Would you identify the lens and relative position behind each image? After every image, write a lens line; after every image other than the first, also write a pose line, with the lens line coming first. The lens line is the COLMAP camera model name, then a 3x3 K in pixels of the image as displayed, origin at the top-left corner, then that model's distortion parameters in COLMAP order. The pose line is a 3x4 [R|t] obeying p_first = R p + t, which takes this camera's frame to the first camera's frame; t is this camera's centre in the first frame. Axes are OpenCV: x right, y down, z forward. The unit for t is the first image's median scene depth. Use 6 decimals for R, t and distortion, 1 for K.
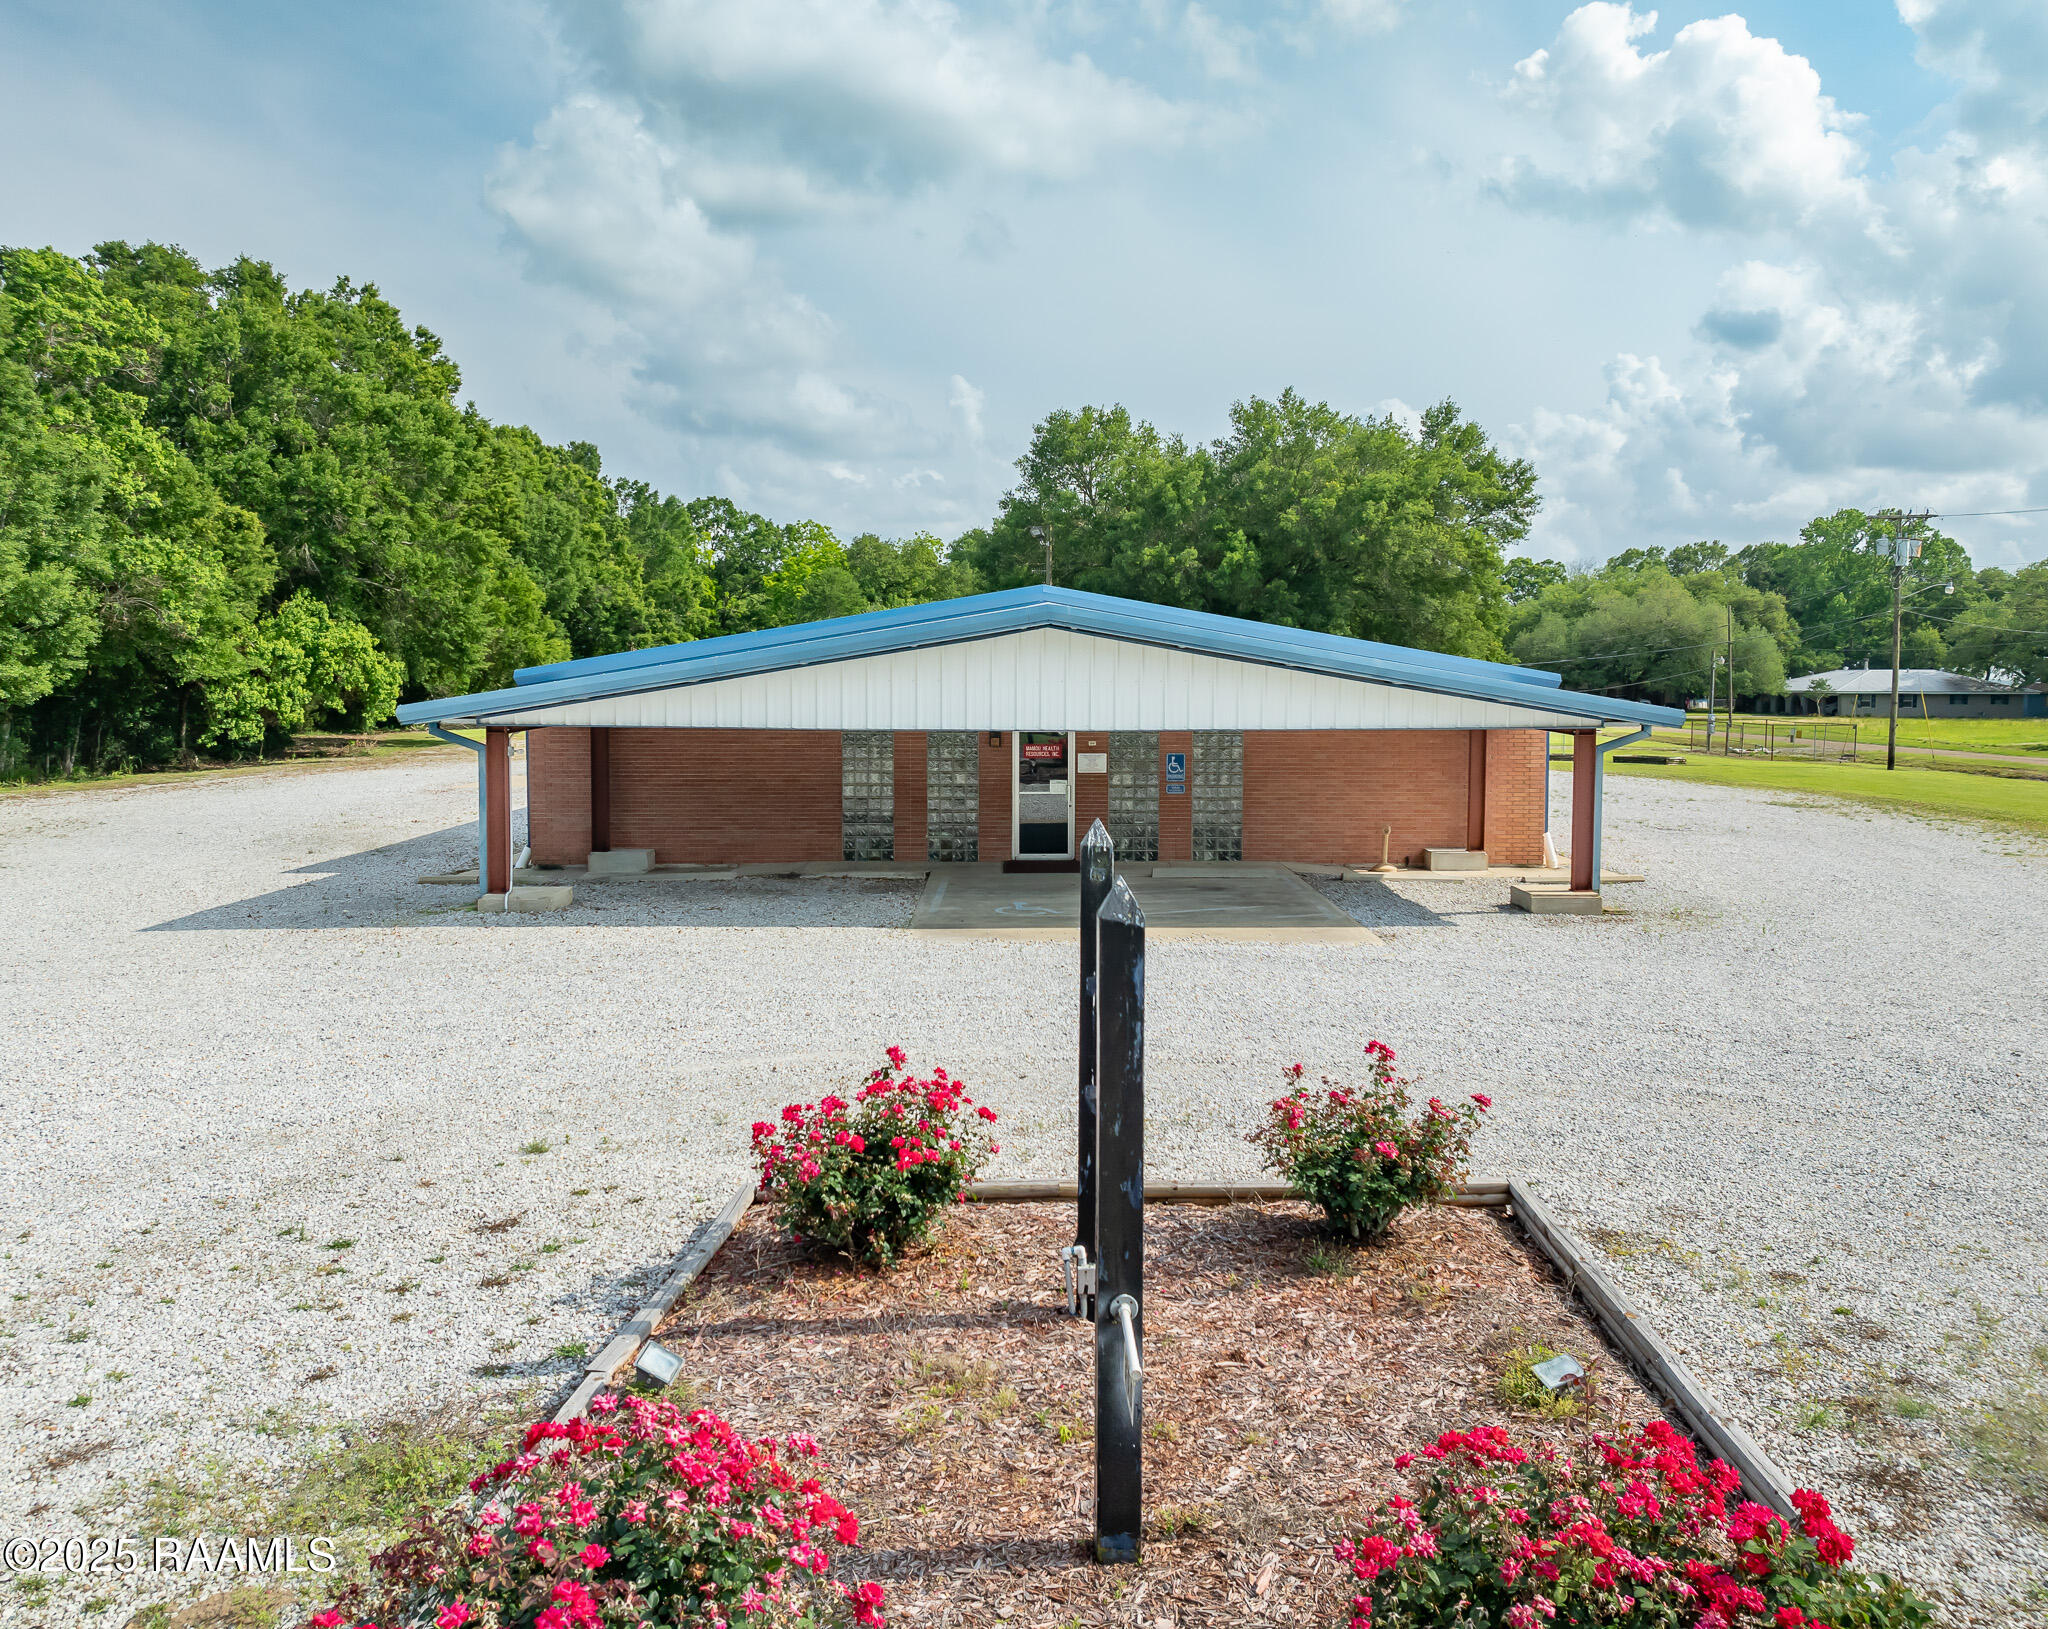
lens RADIAL K [[1594.4, 0, 1024.0], [0, 1594.4, 814.5], [0, 0, 1]] dist [-0.063737, -0.006513]
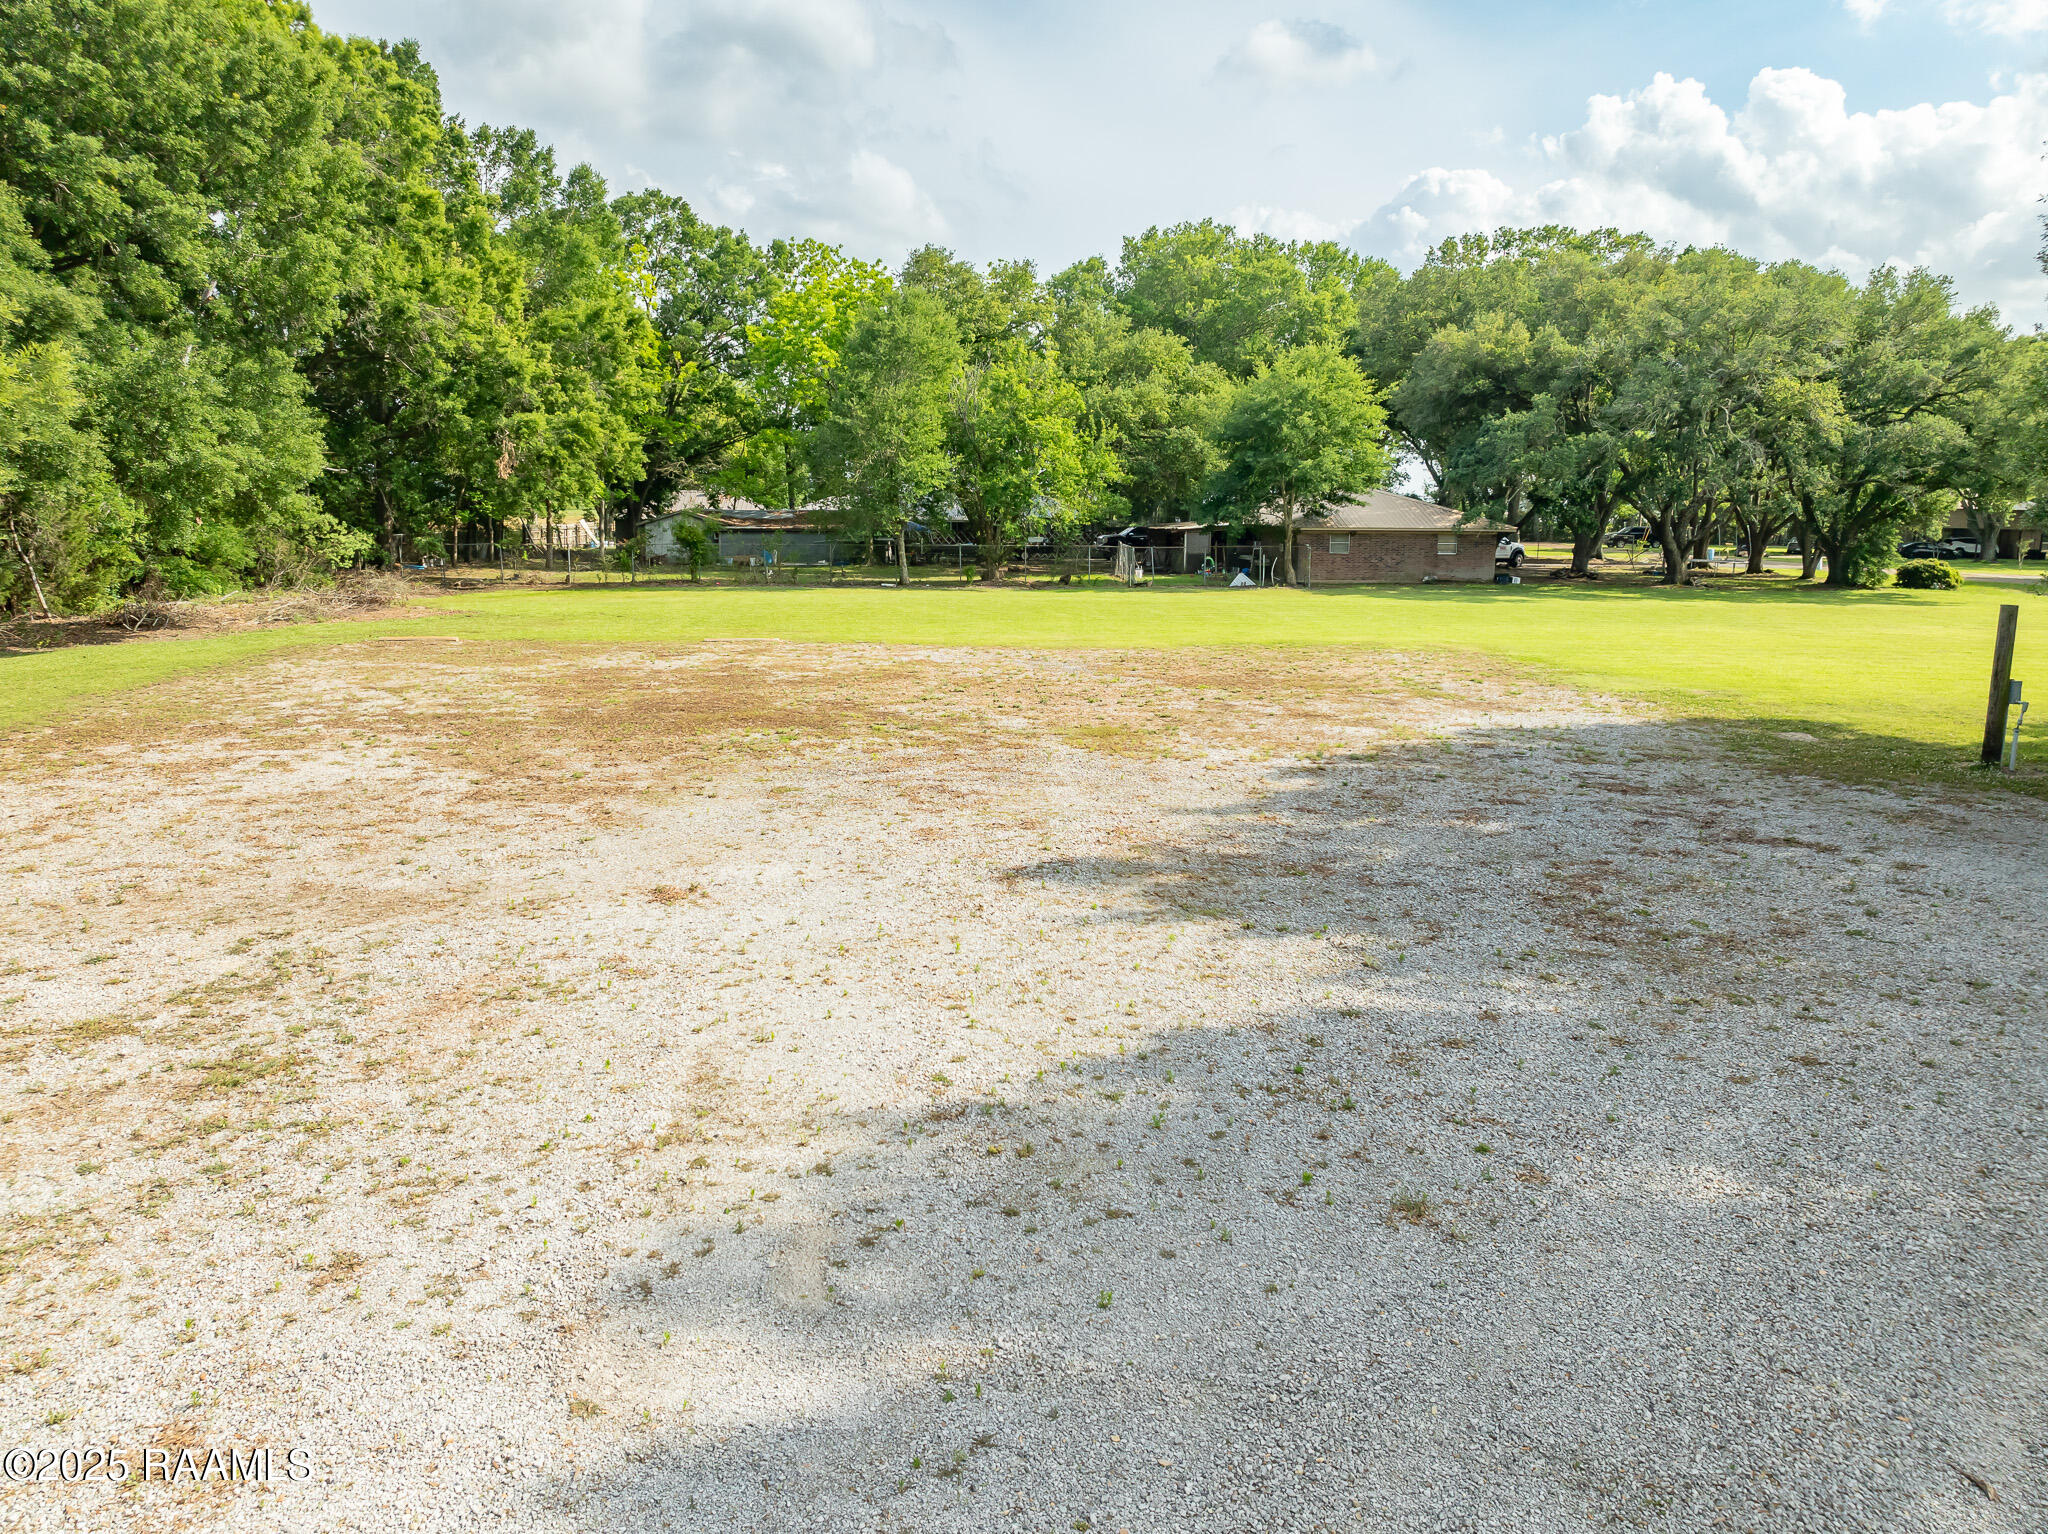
lens RADIAL K [[1479.4, 0, 984.7], [0, 1479.4, 776.2], [0, 0, 1]] dist [-0.024437, -0.006991]
pose [[0.999236, -0.004816, 0.038789, -0.219971], [0.000967, 0.995122, 0.098647, -0.088760], [-0.039075, -0.098534, 0.994366, 0.995972]]
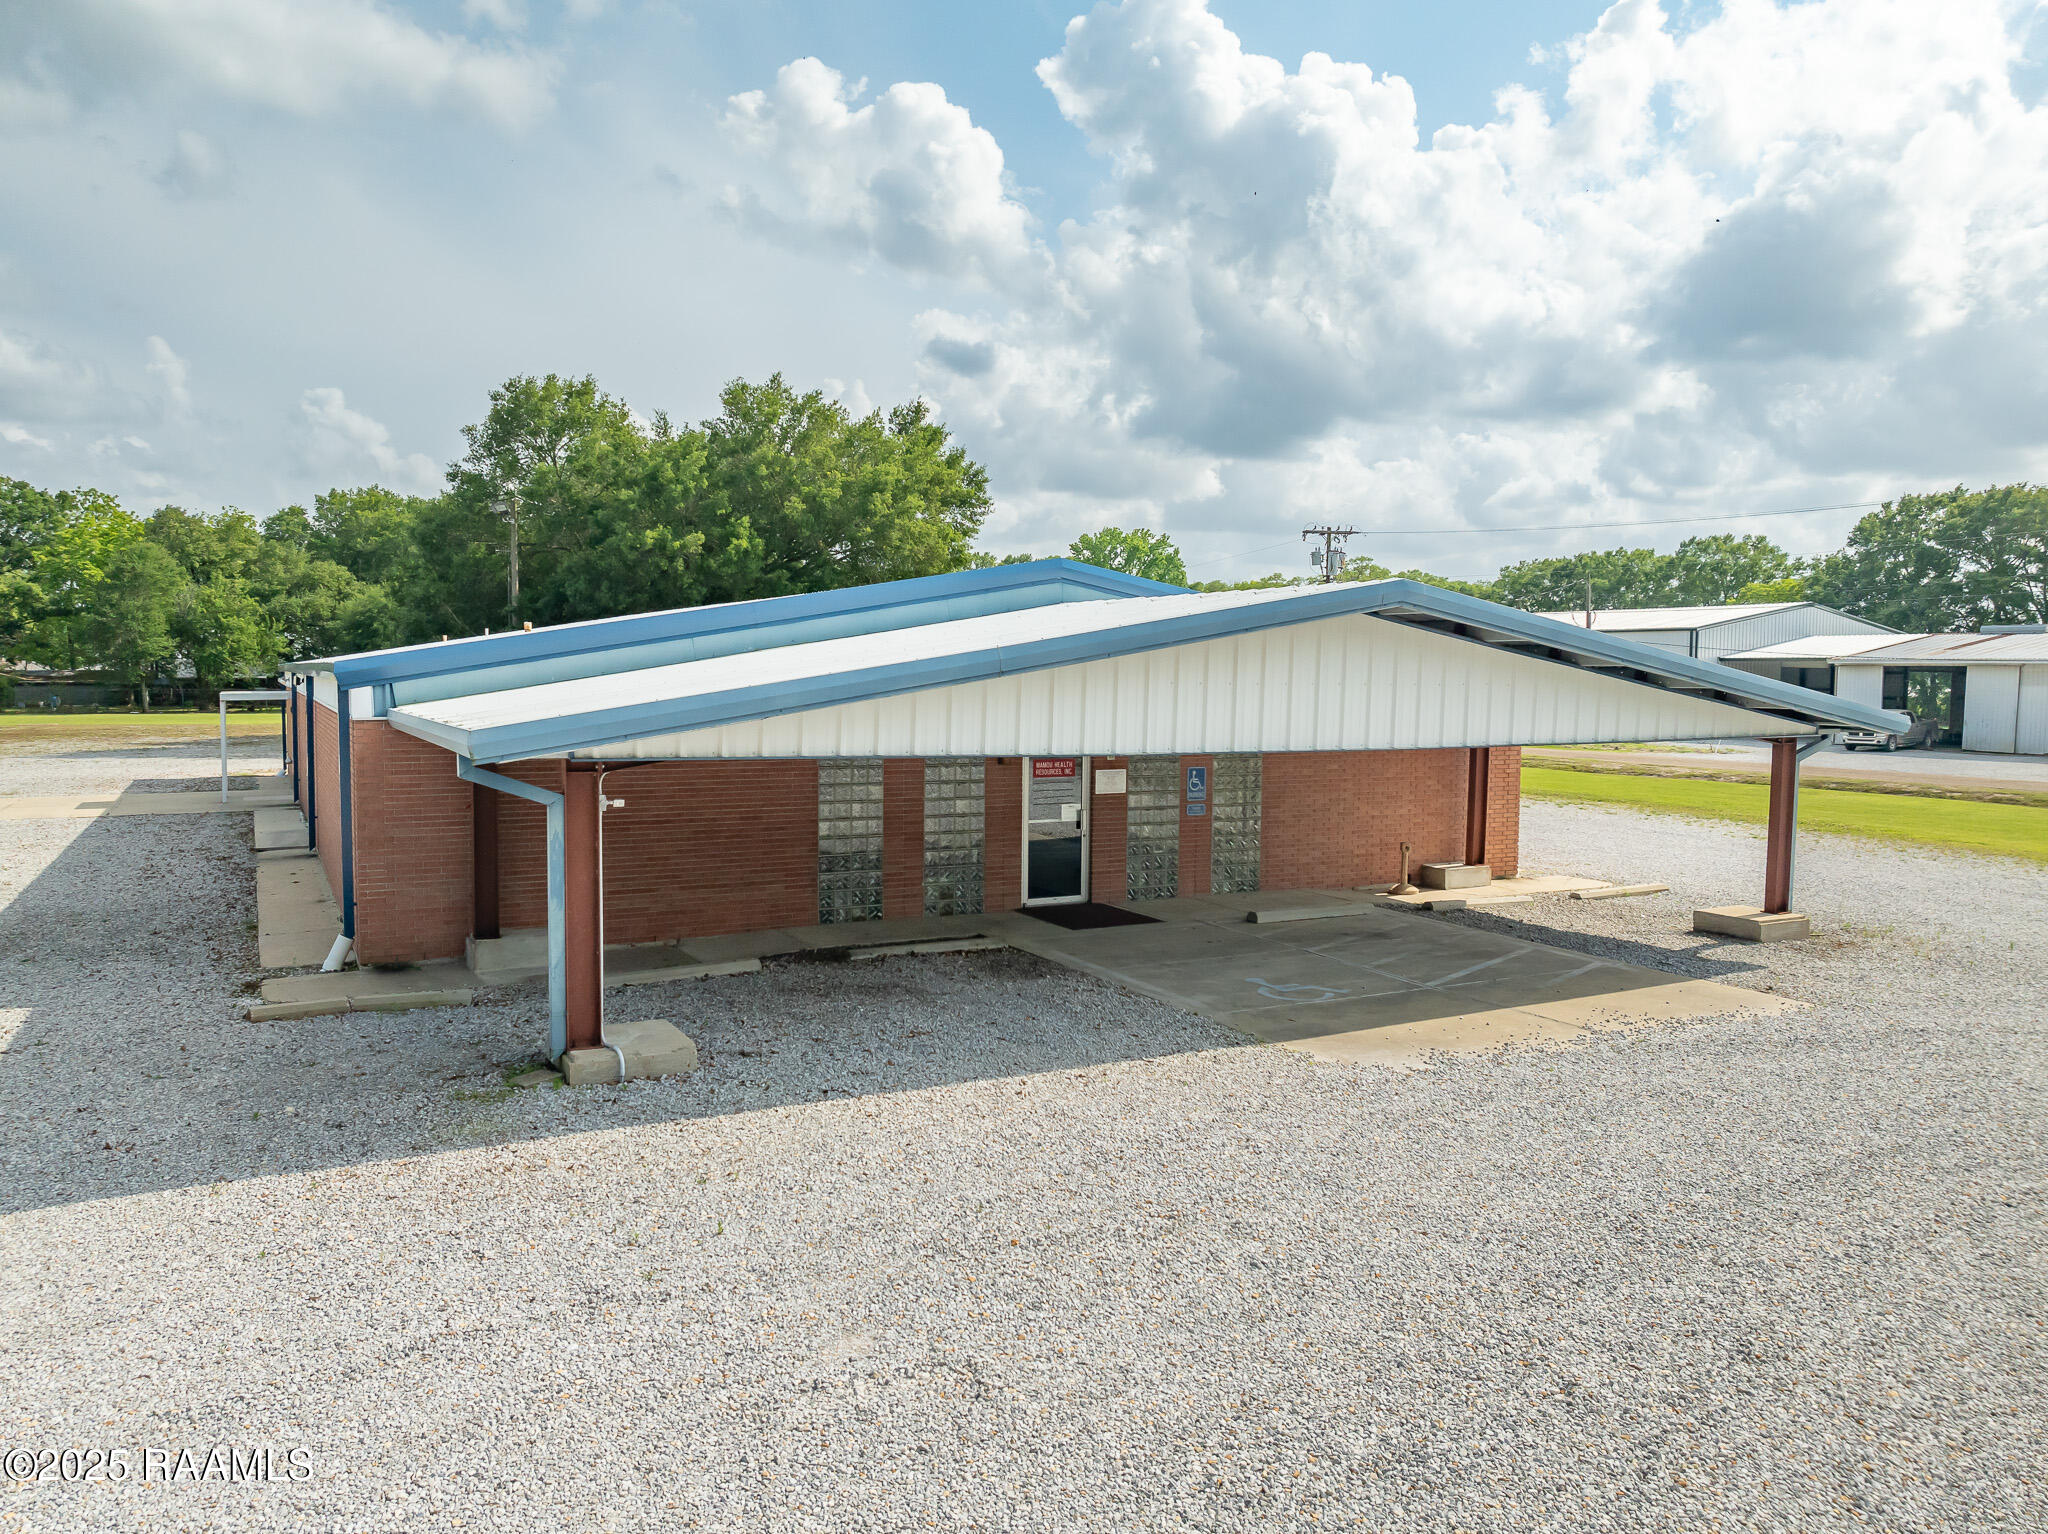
lens RADIAL K [[1479.4, 0, 984.7], [0, 1479.4, 776.2], [0, 0, 1]] dist [-0.024437, -0.006991]
pose [[0.895772, -0.026687, 0.443711, -0.127476], [0.032129, 0.999472, -0.004749, -0.012278], [-0.443351, 0.018510, 0.896157, 0.131694]]
